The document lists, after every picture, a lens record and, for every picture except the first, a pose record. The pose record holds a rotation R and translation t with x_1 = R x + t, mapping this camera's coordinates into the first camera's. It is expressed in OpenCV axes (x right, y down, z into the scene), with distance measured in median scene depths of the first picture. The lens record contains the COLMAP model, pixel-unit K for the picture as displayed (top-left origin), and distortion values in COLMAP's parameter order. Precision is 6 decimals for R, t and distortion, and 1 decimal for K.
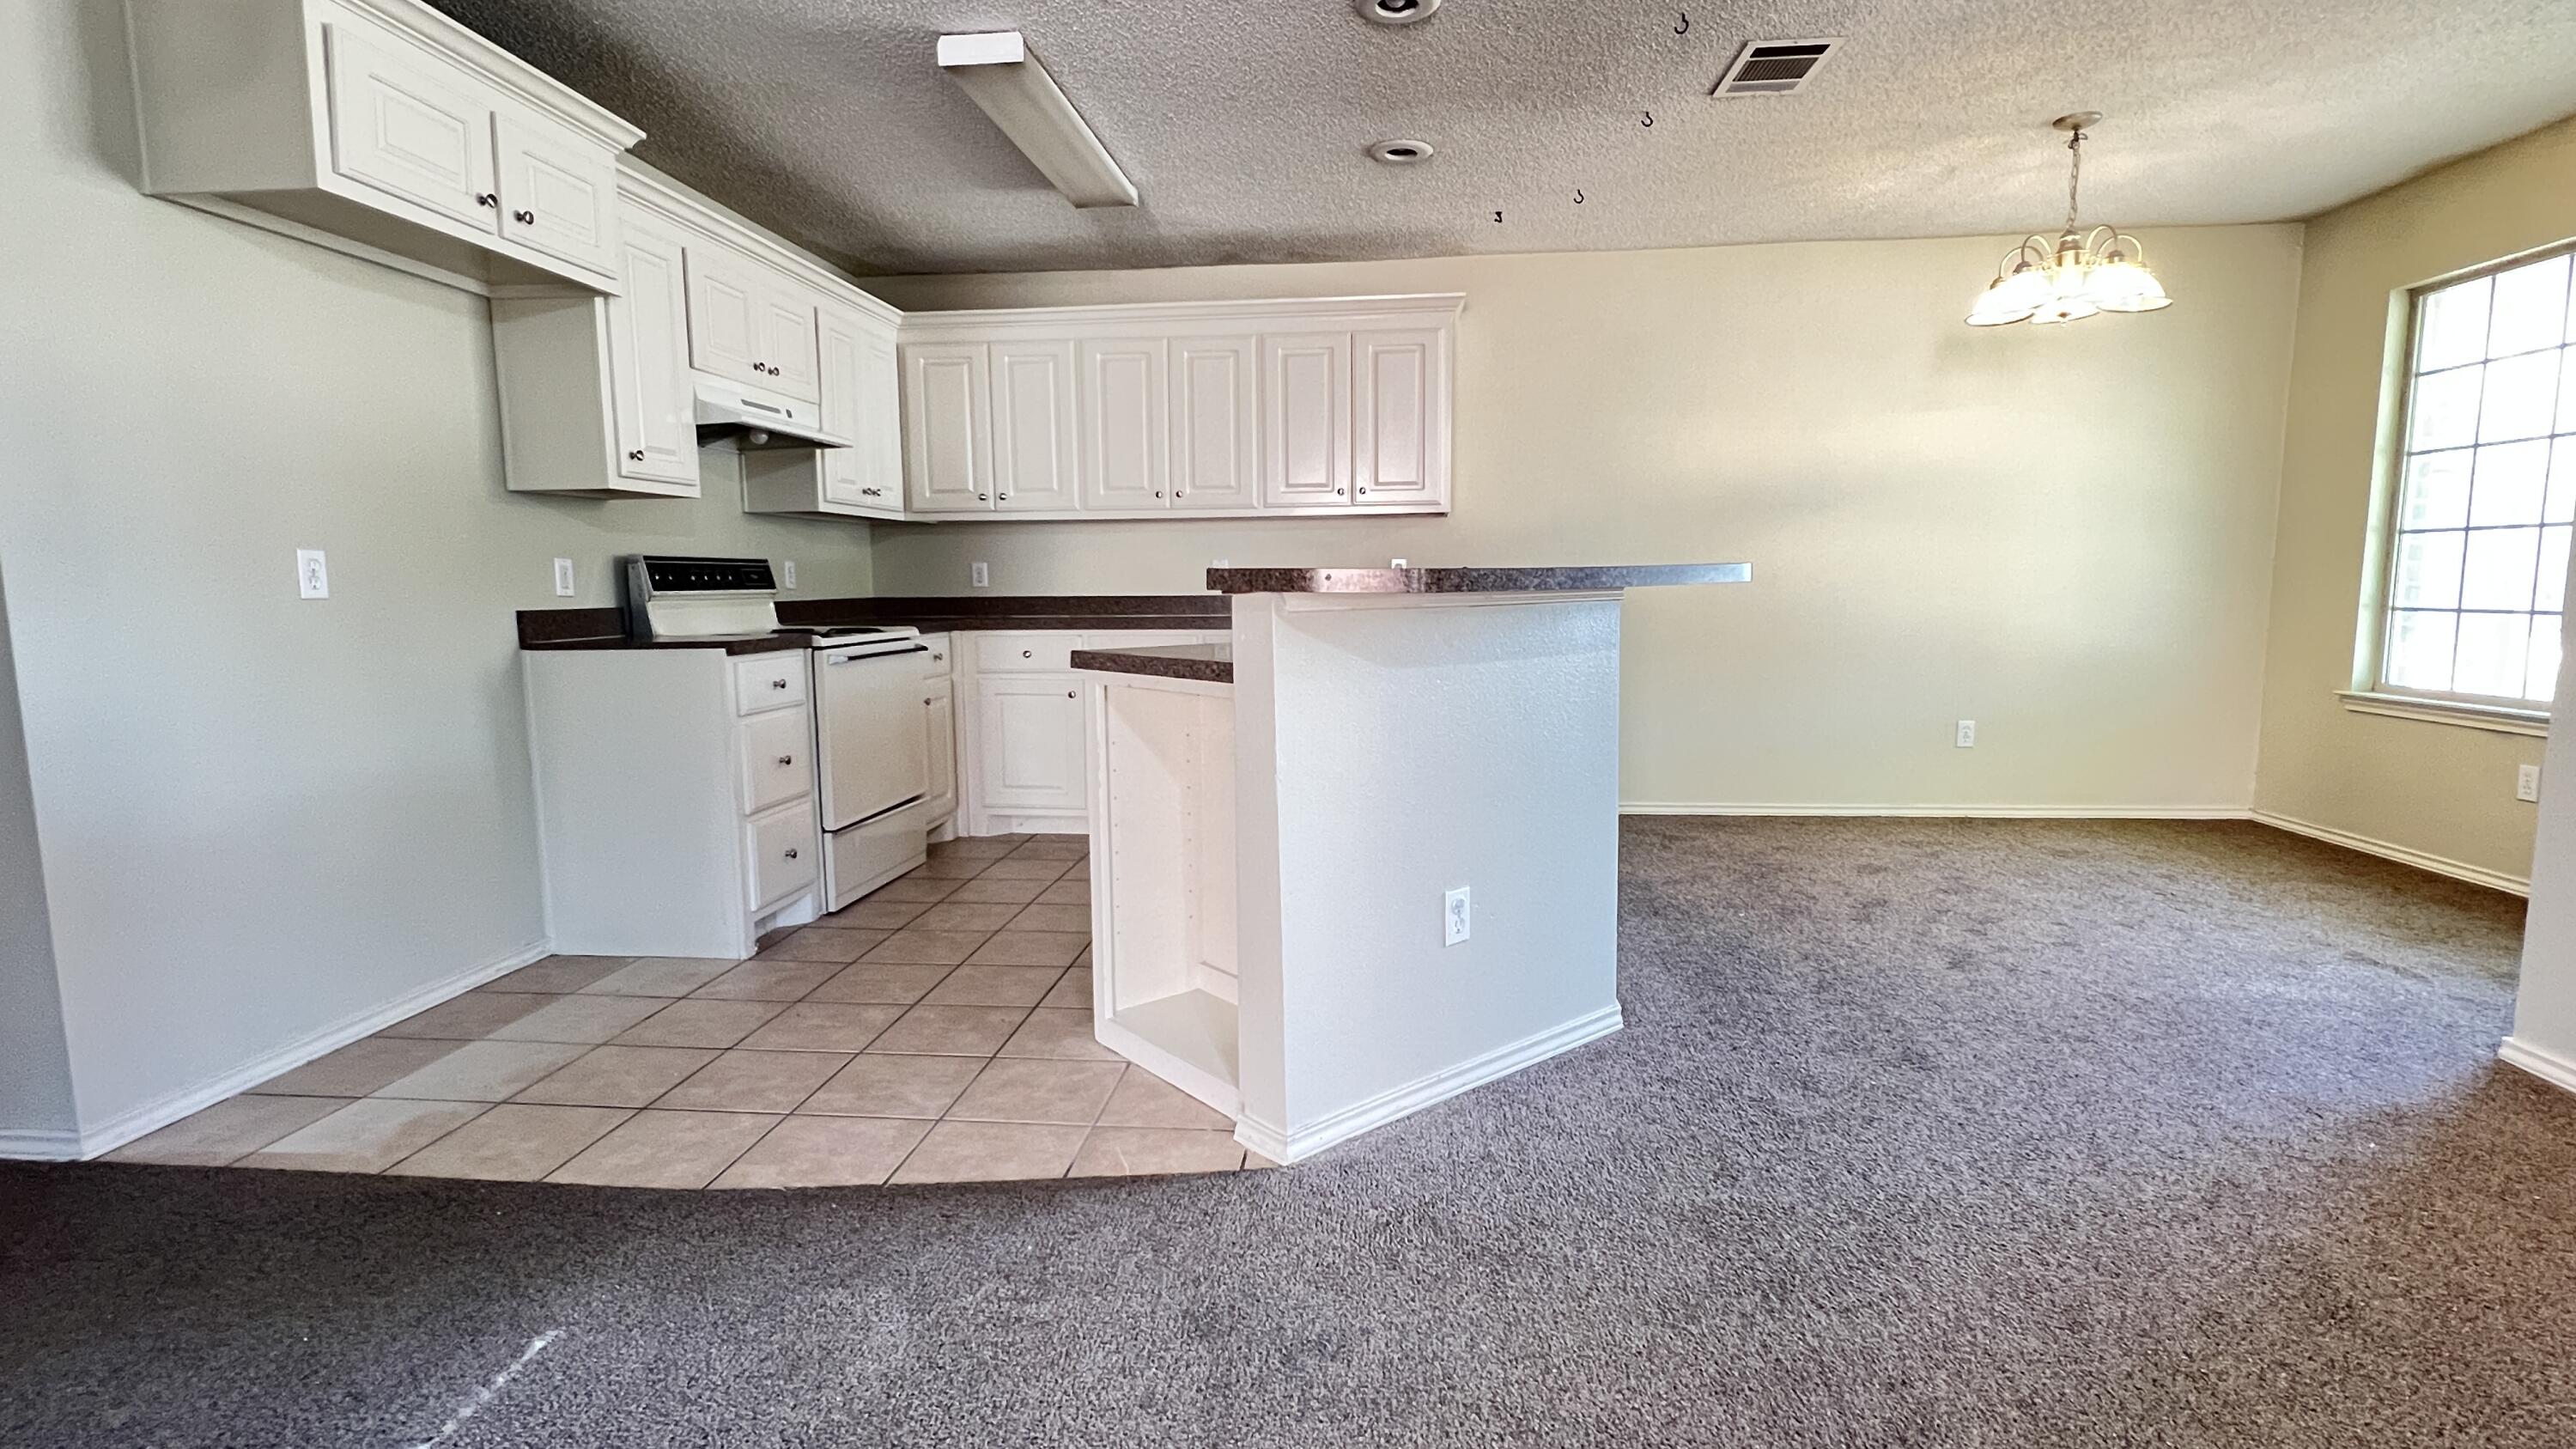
lens RADIAL K [[1198.3, 0, 1279.2], [0, 1198.3, 721.0], [0, 0, 1]] dist [0.000884, 0.000058]
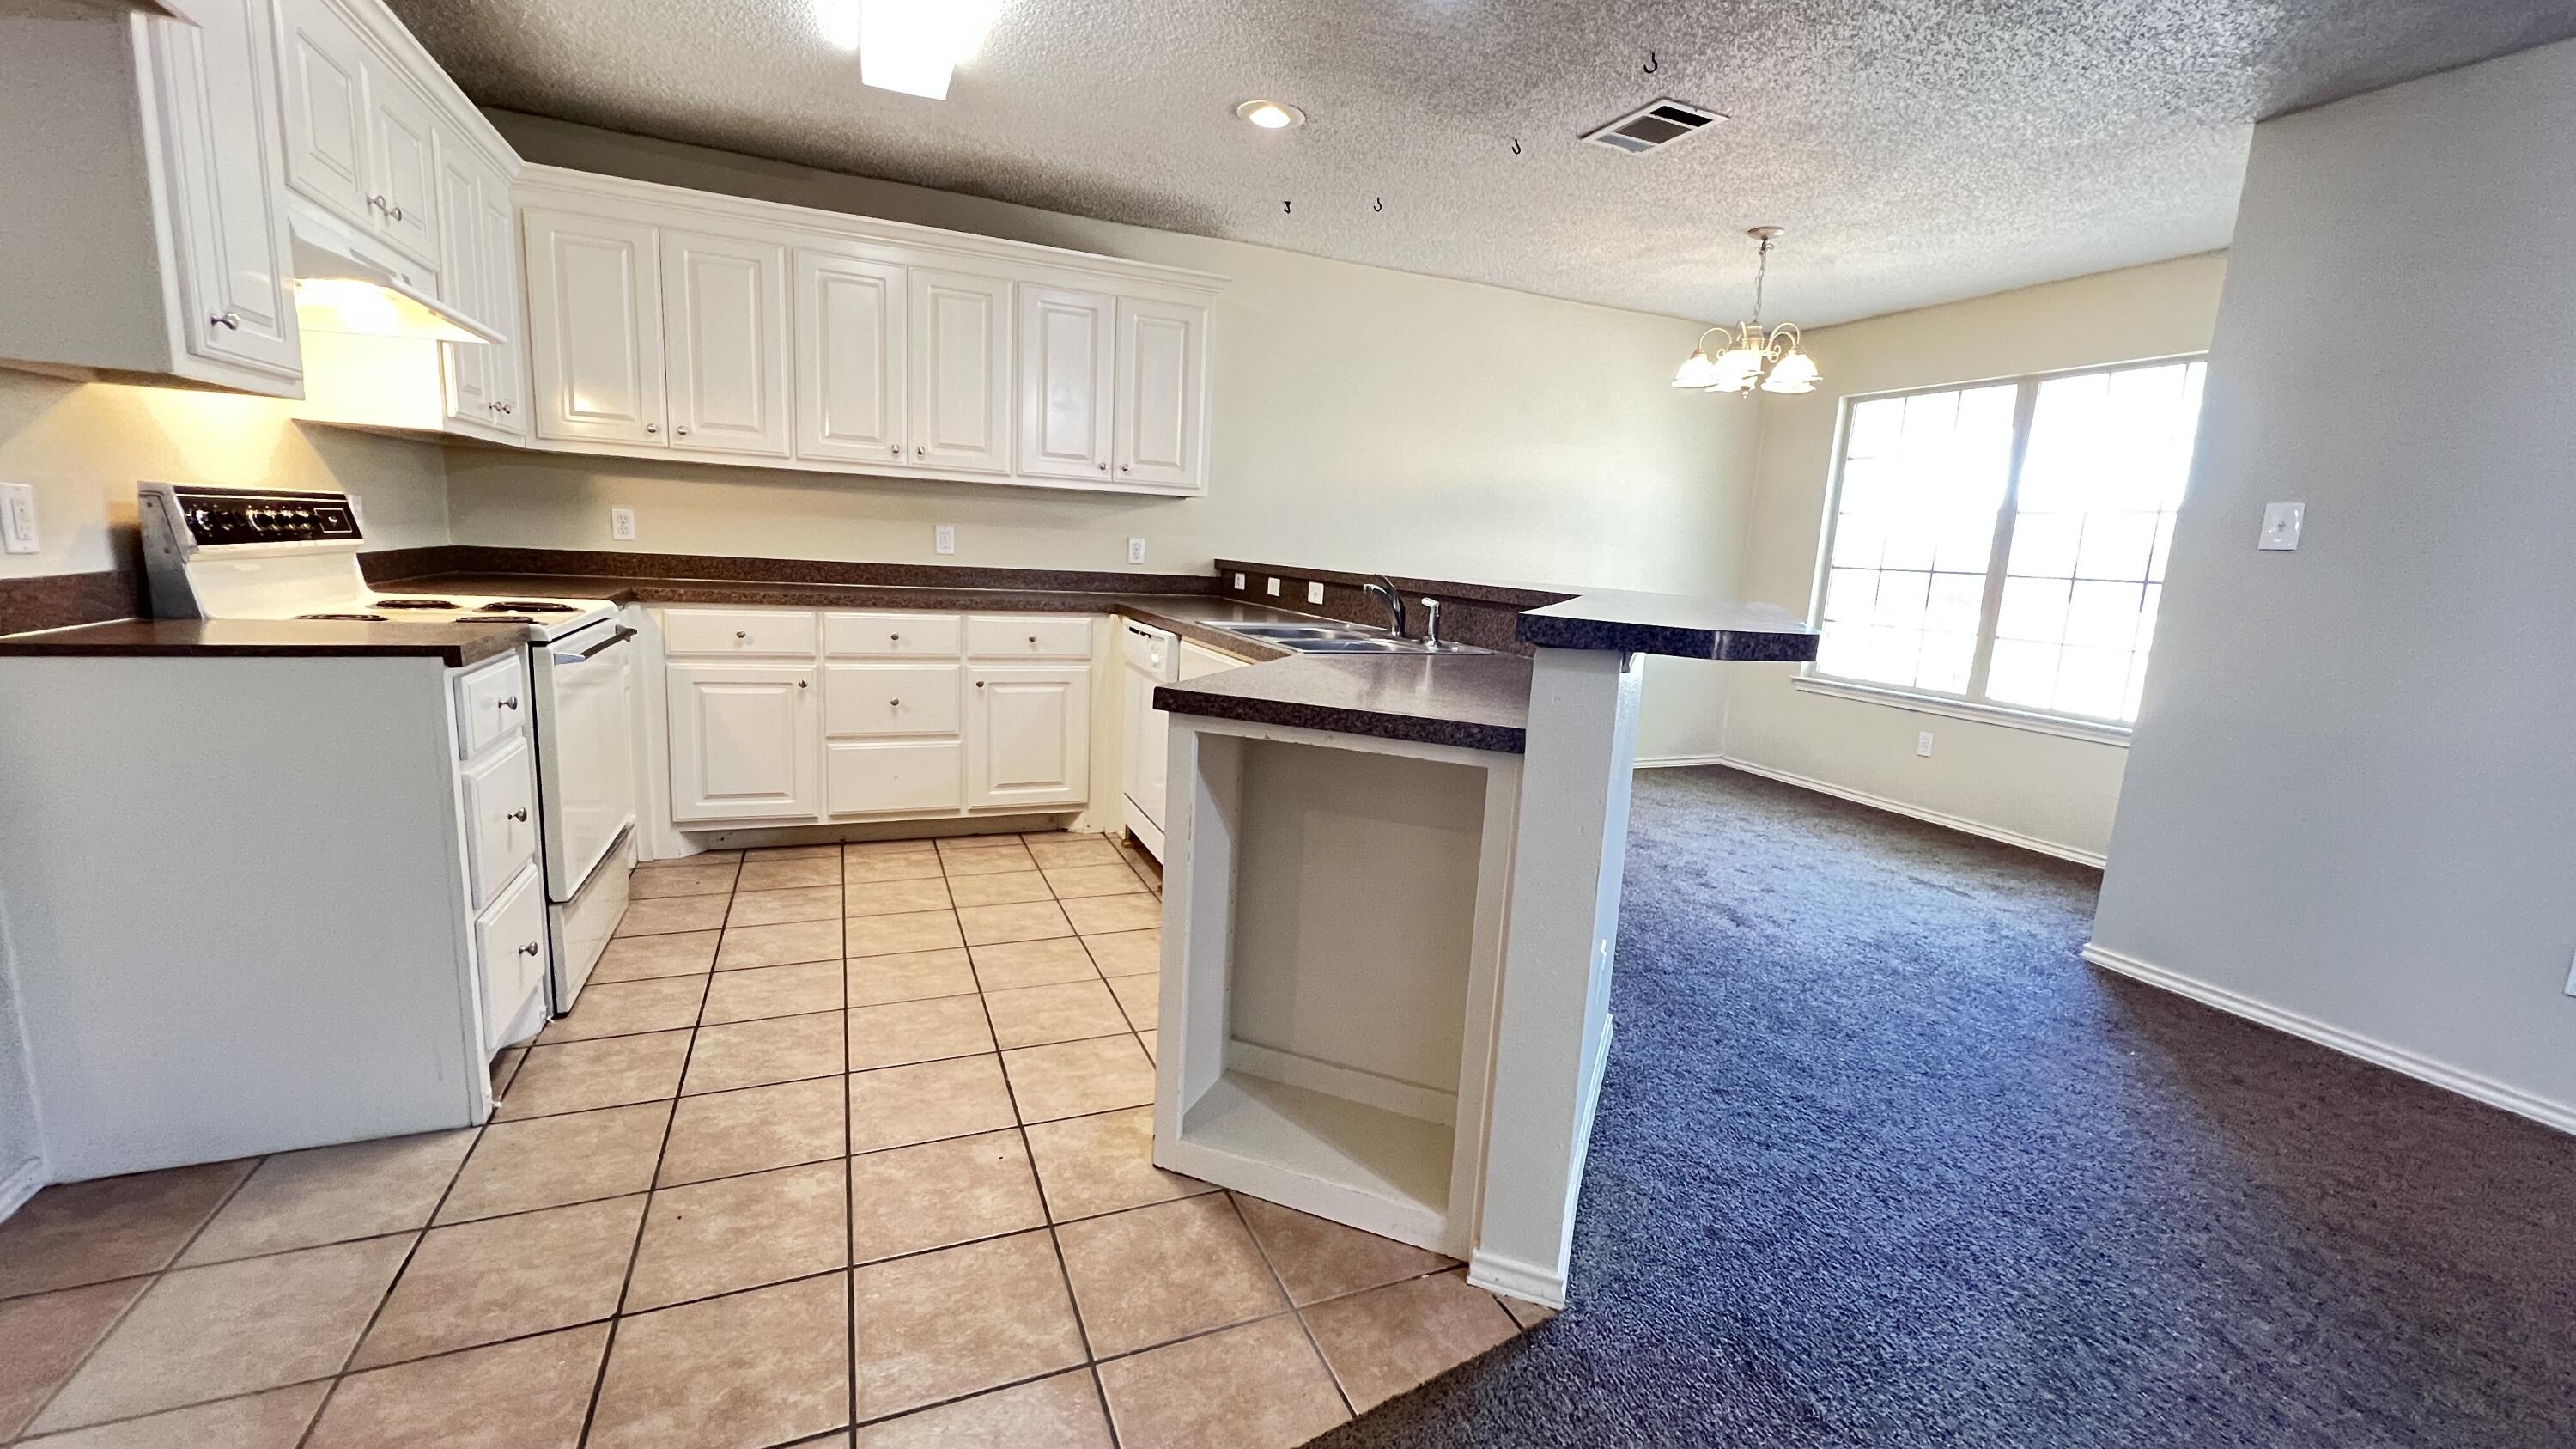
lens RADIAL K [[1029.3, 0, 1279.9], [0, 1029.3, 721.7], [0, 0, 1]] dist [0.000828, 0.000370]
pose [[0.873286, -0.026309, 0.486497, -0.318240], [-0.005693, 0.997922, 0.064185, -0.059519], [-0.487175, -0.058822, 0.871321, 0.289444]]
